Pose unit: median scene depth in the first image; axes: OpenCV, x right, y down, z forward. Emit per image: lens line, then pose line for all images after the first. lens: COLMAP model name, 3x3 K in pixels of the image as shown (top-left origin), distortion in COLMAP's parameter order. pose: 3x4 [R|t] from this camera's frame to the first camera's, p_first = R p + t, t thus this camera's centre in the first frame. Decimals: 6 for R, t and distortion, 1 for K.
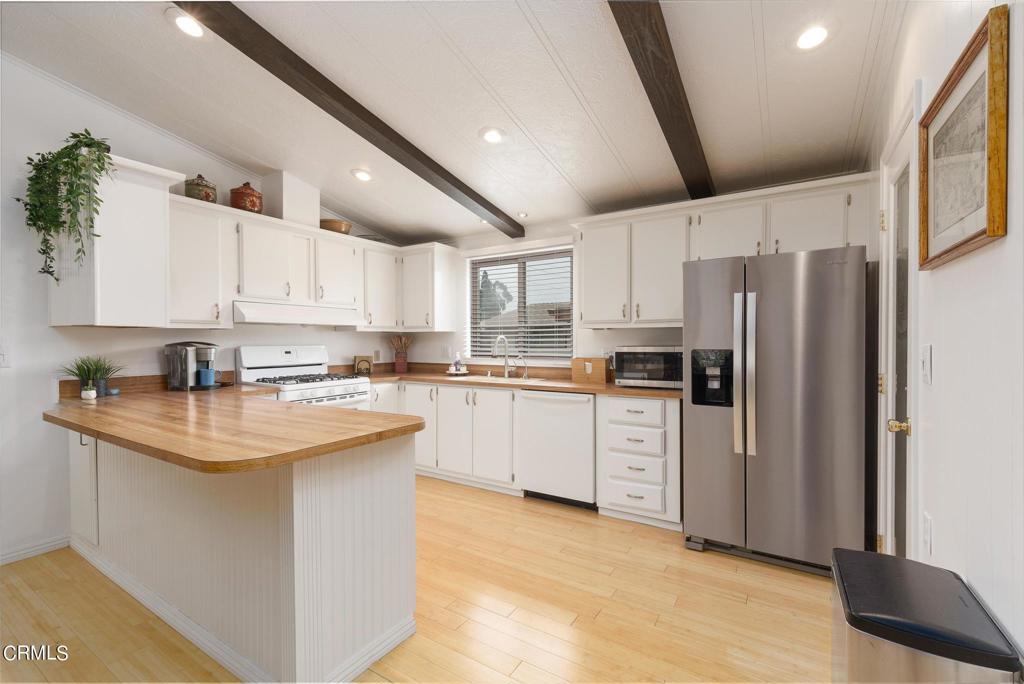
lens RADIAL K [[431.9, 0, 508.5], [0, 431.9, 350.2], [0, 0, 1]] dist [0.000069, -0.000092]
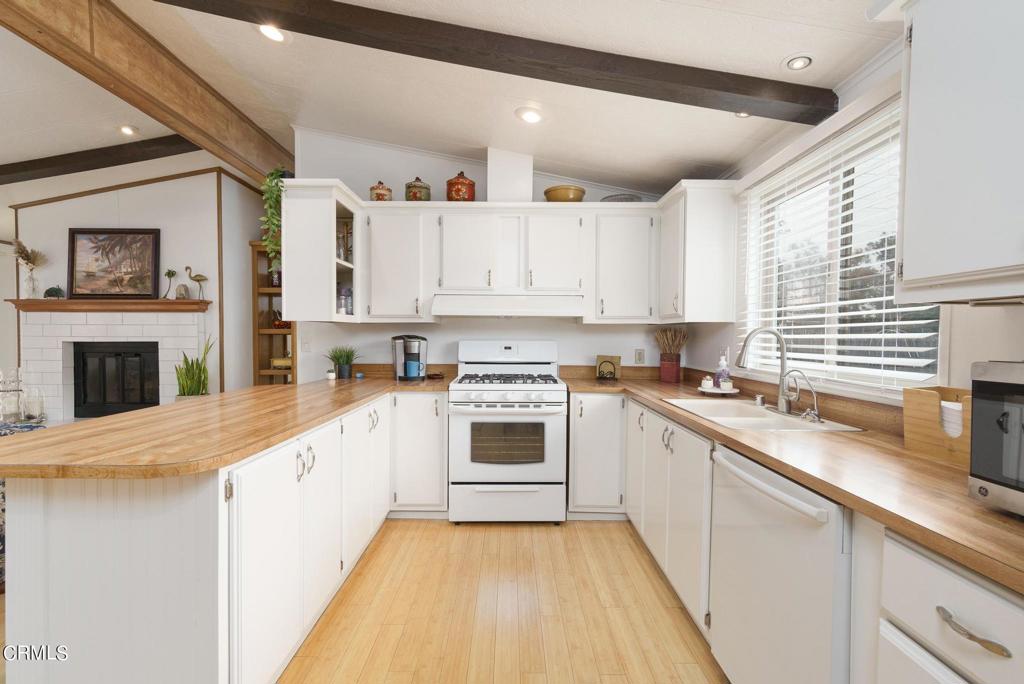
lens RADIAL K [[447.8, 0, 516.1], [0, 447.8, 349.0], [0, 0, 1]] dist [0.008841, 0.000204]
pose [[0.540196, 0.030833, -0.840974, 0.299325], [-0.026905, 0.999450, 0.019361, -0.011661], [0.841109, 0.012168, 0.540729, 0.522529]]
